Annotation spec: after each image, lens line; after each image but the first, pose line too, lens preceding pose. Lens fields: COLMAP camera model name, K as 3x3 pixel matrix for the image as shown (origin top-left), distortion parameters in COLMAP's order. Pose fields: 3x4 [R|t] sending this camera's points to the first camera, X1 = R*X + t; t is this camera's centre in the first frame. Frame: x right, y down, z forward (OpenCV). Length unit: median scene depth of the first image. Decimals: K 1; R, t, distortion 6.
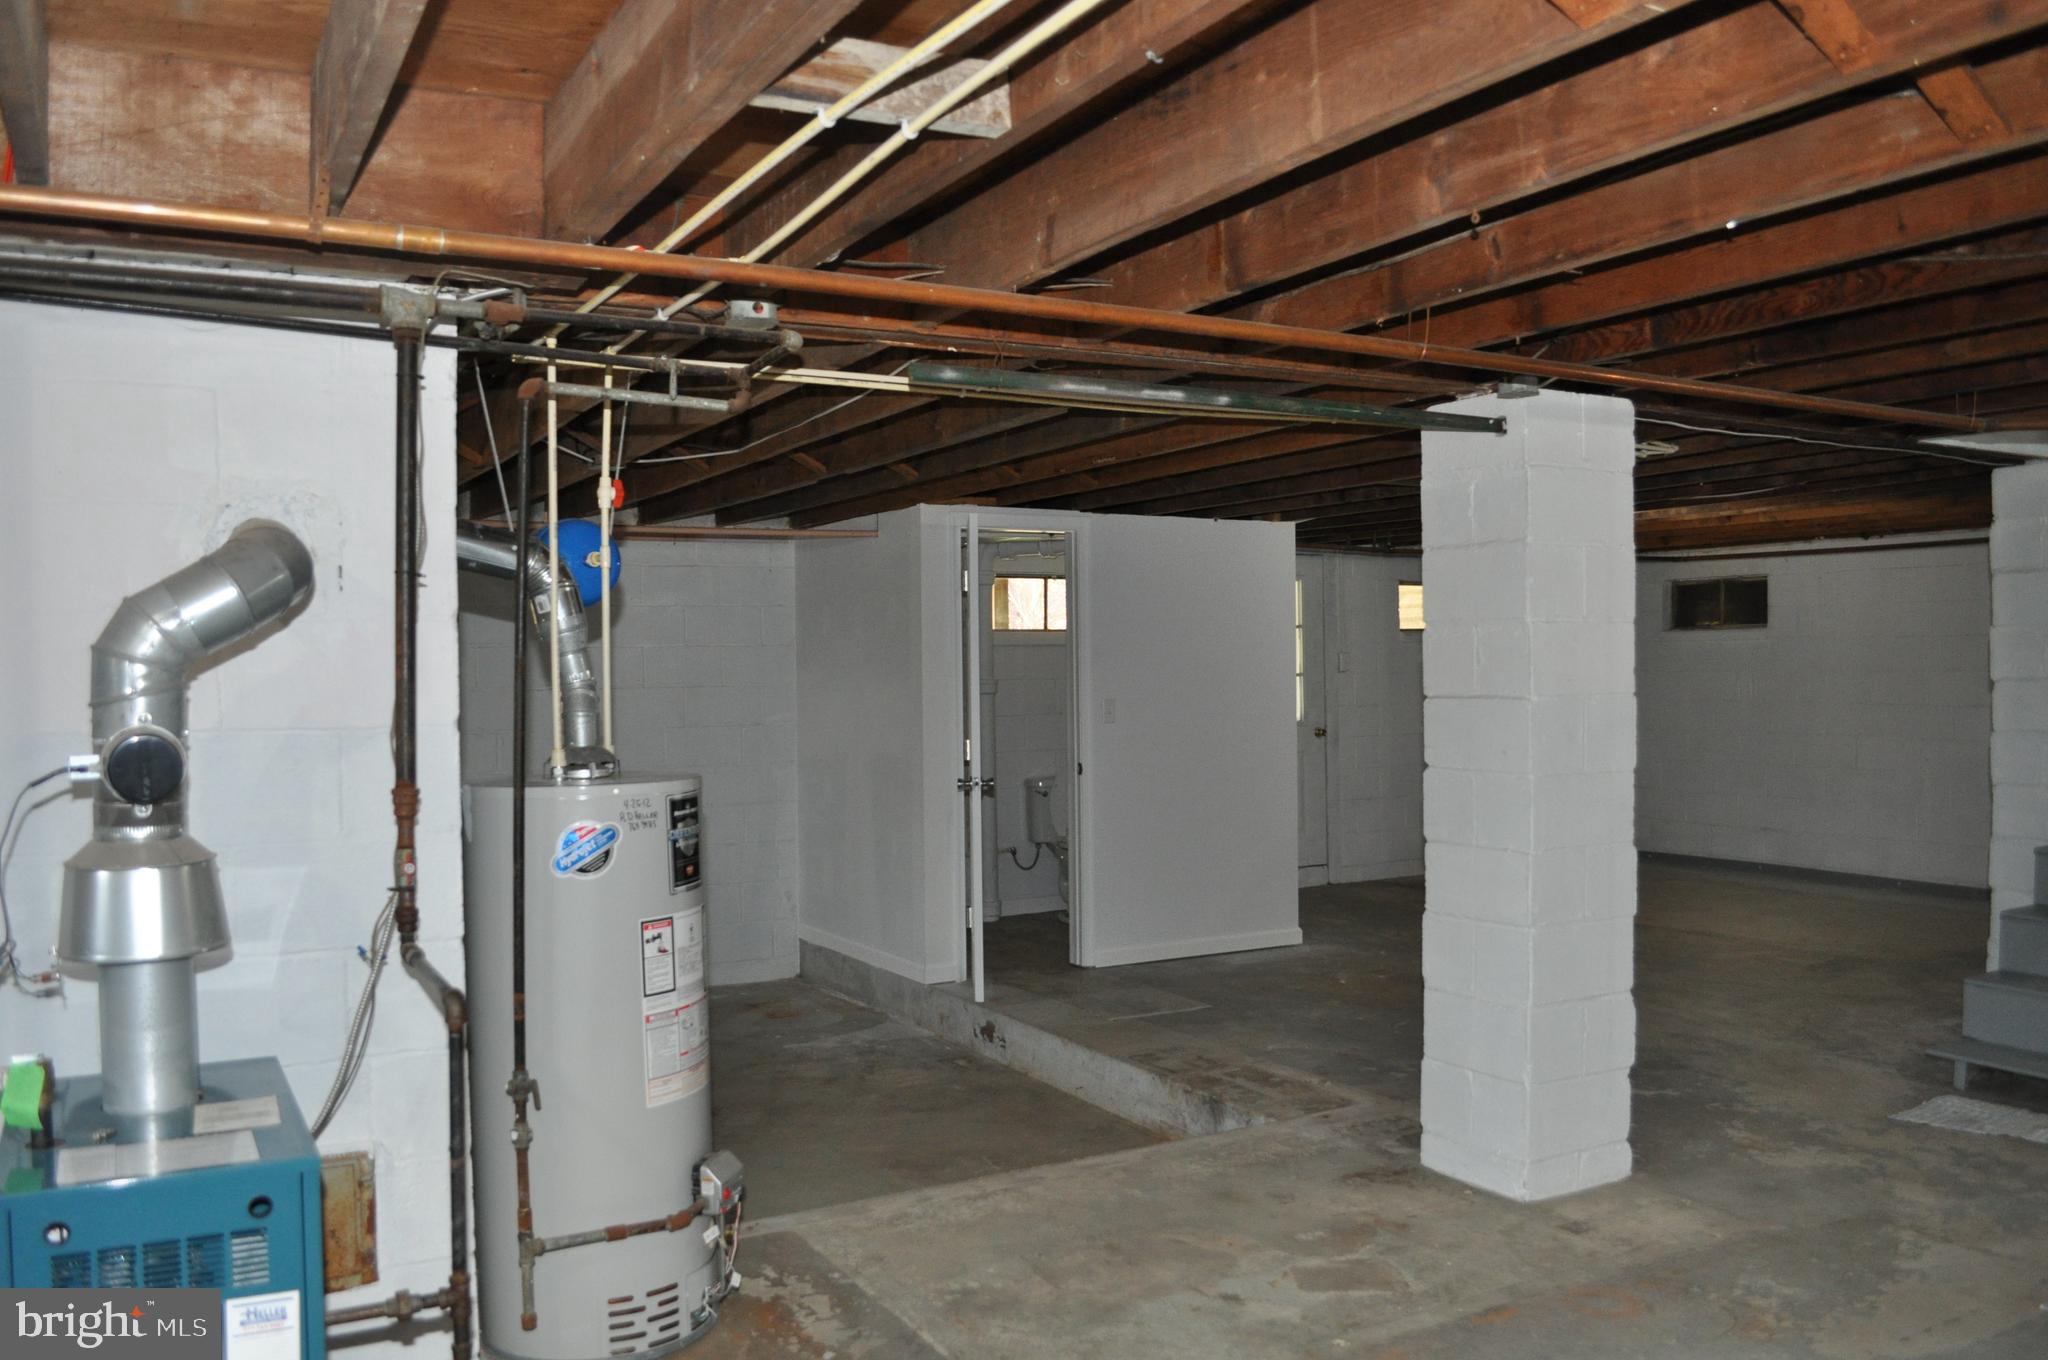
lens RADIAL K [[1608.3, 0, 1046.3], [0, 1608.3, 682.1], [0, 0, 1]] dist [-0.080309, 0.011415]
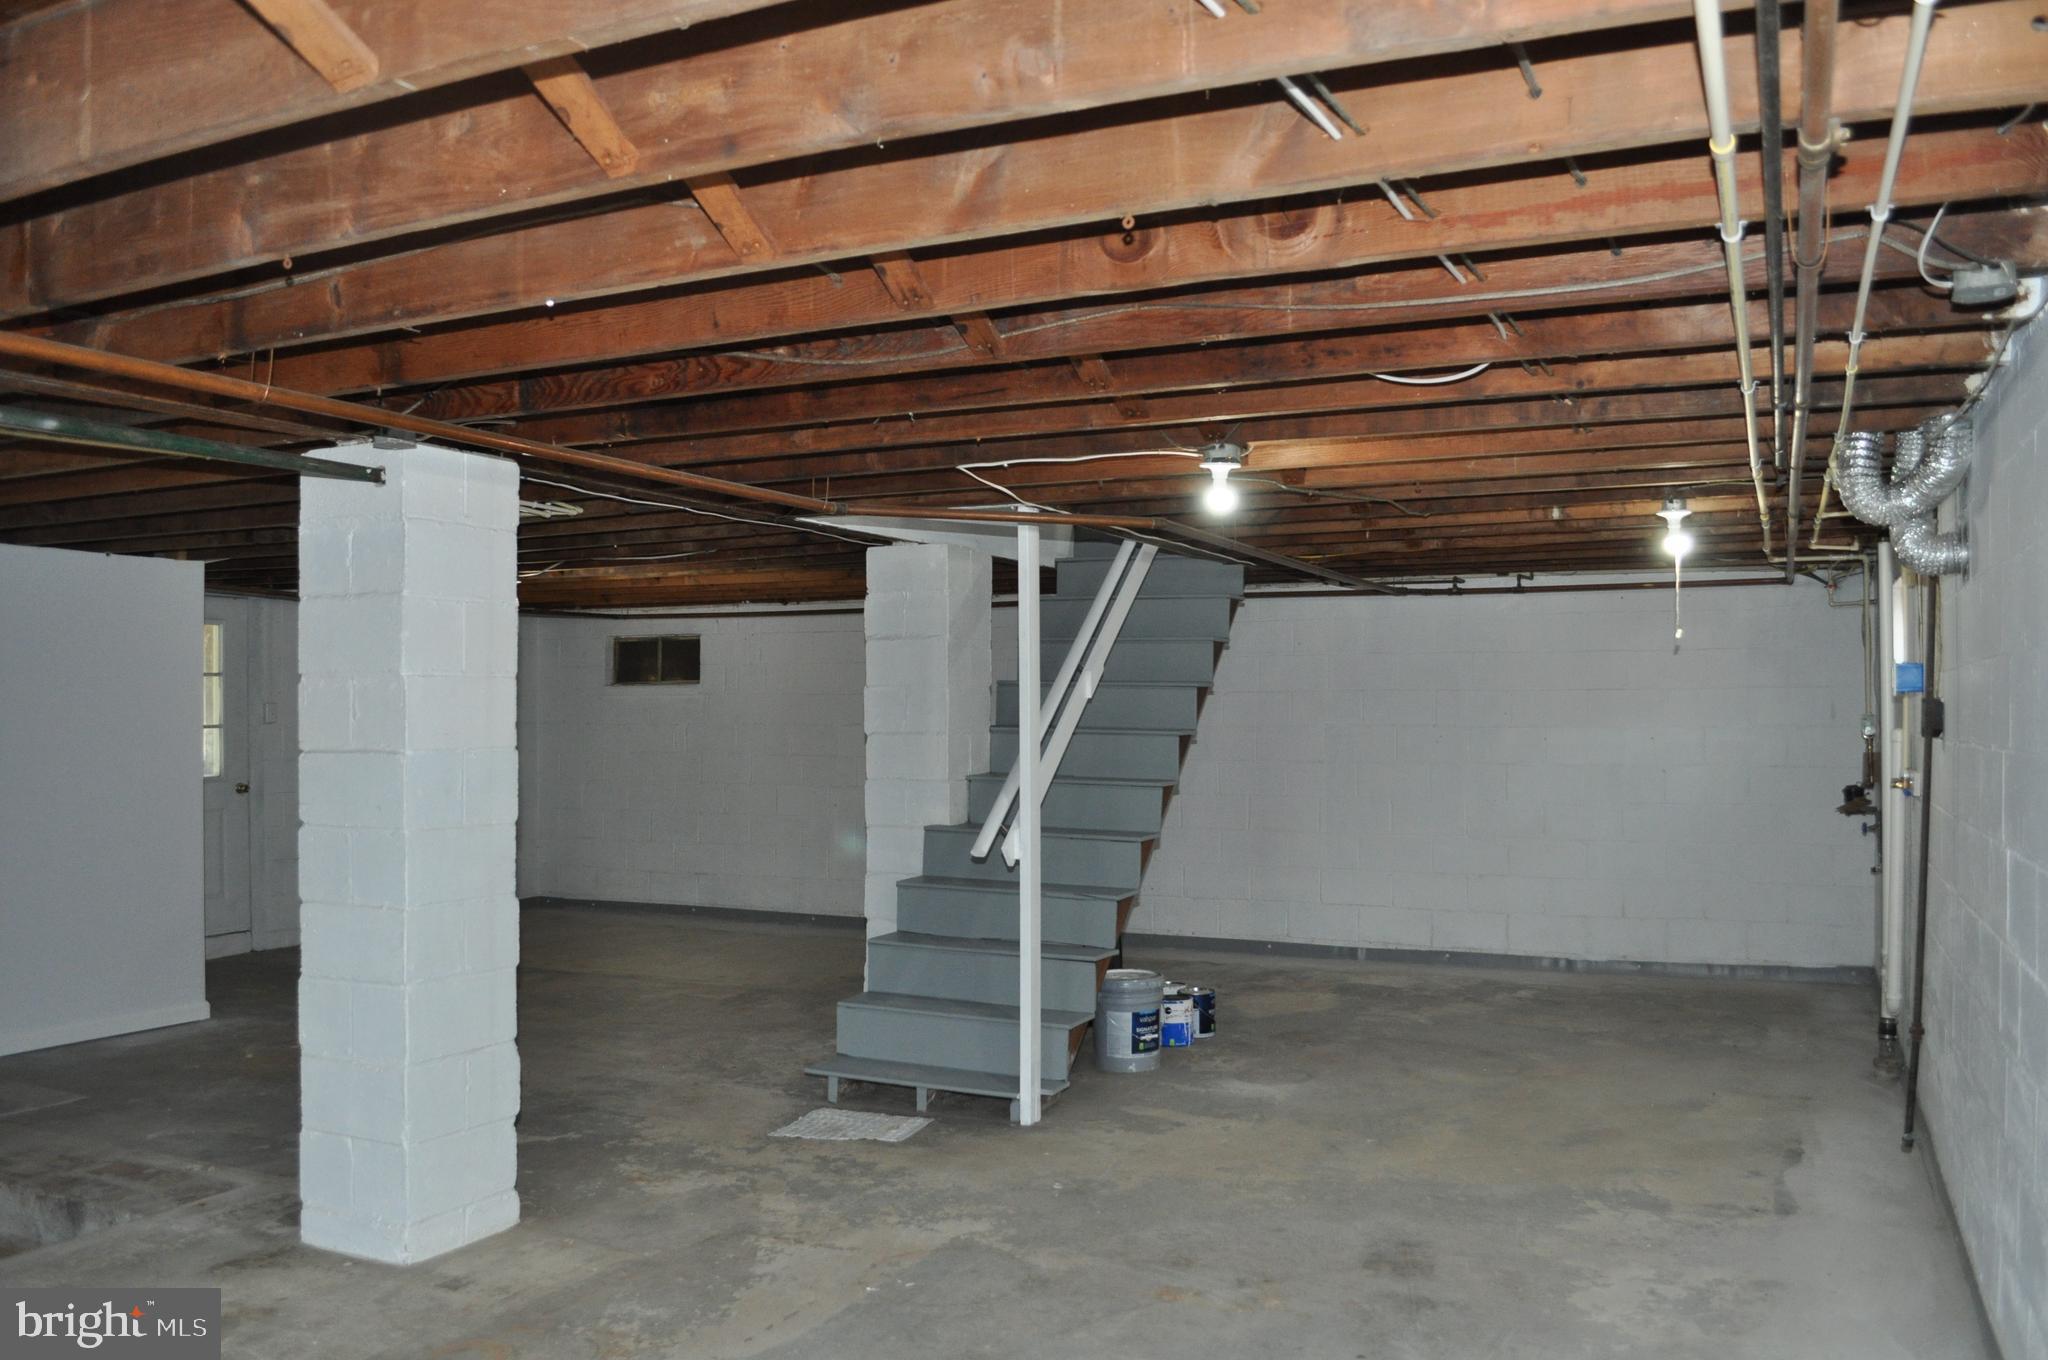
lens RADIAL K [[1608.3, 0, 1029.4], [0, 1608.3, 685.7], [0, 0, 1]] dist [-0.080309, 0.011415]
pose [[0.821496, 0.016548, 0.569974, 0.054569], [0.000631, 0.999552, -0.029929, -0.001481], [-0.570214, 0.024947, 0.821118, -0.027677]]
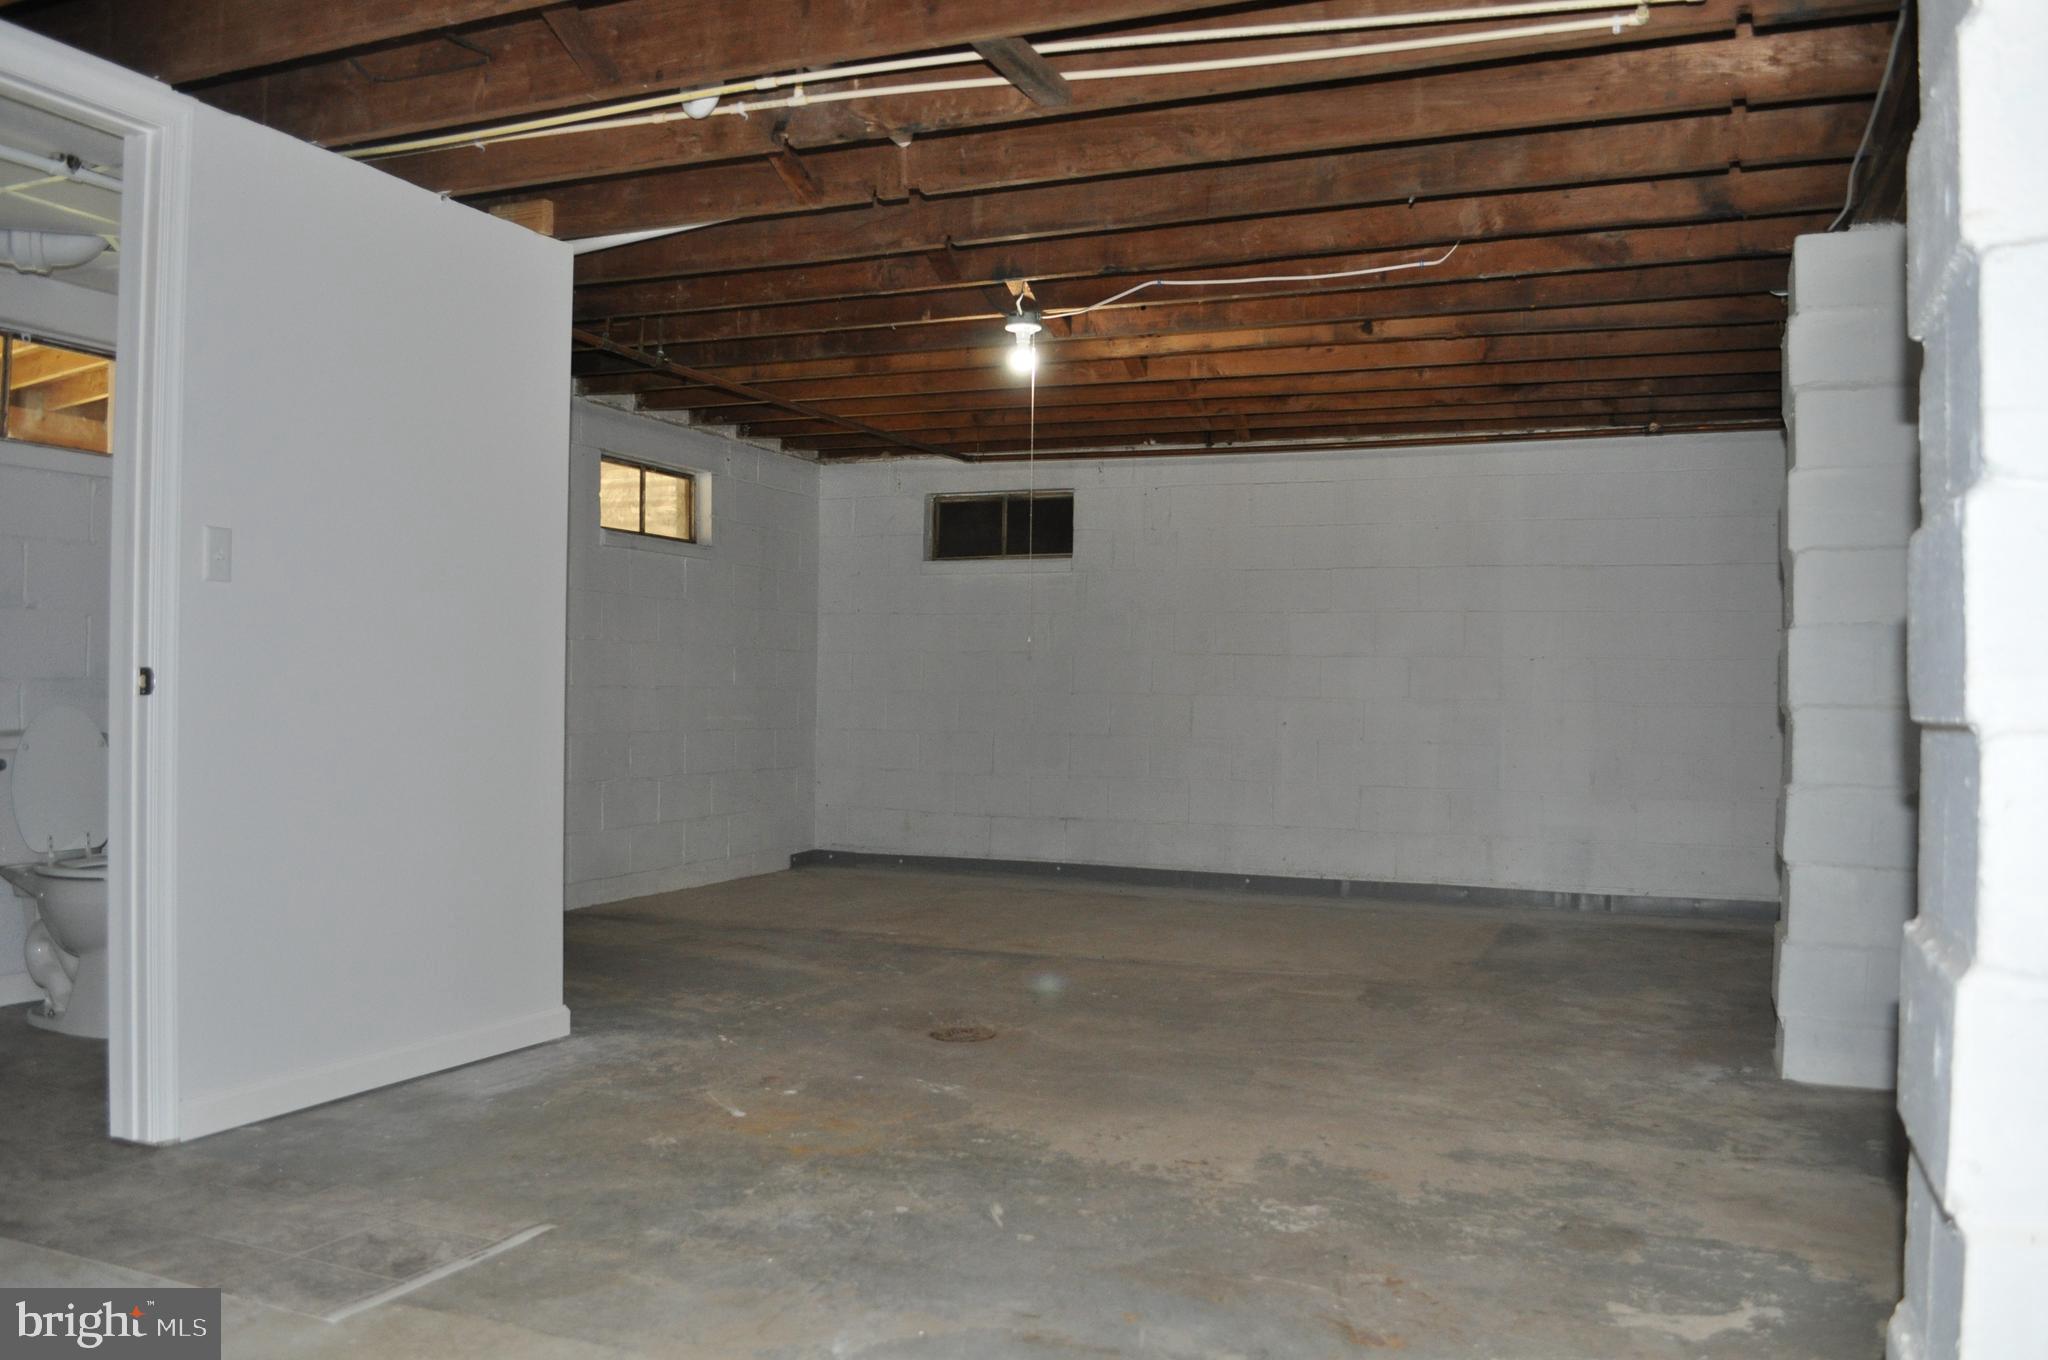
lens RADIAL K [[1608.3, 0, 1029.1], [0, 1608.3, 681.0], [0, 0, 1]] dist [-0.080309, 0.011415]
pose [[0.793214, 0.027071, 0.608341, -0.079668], [-0.016995, 0.999606, -0.022323, 0.100548], [-0.608706, 0.007368, 0.793362, 0.893060]]
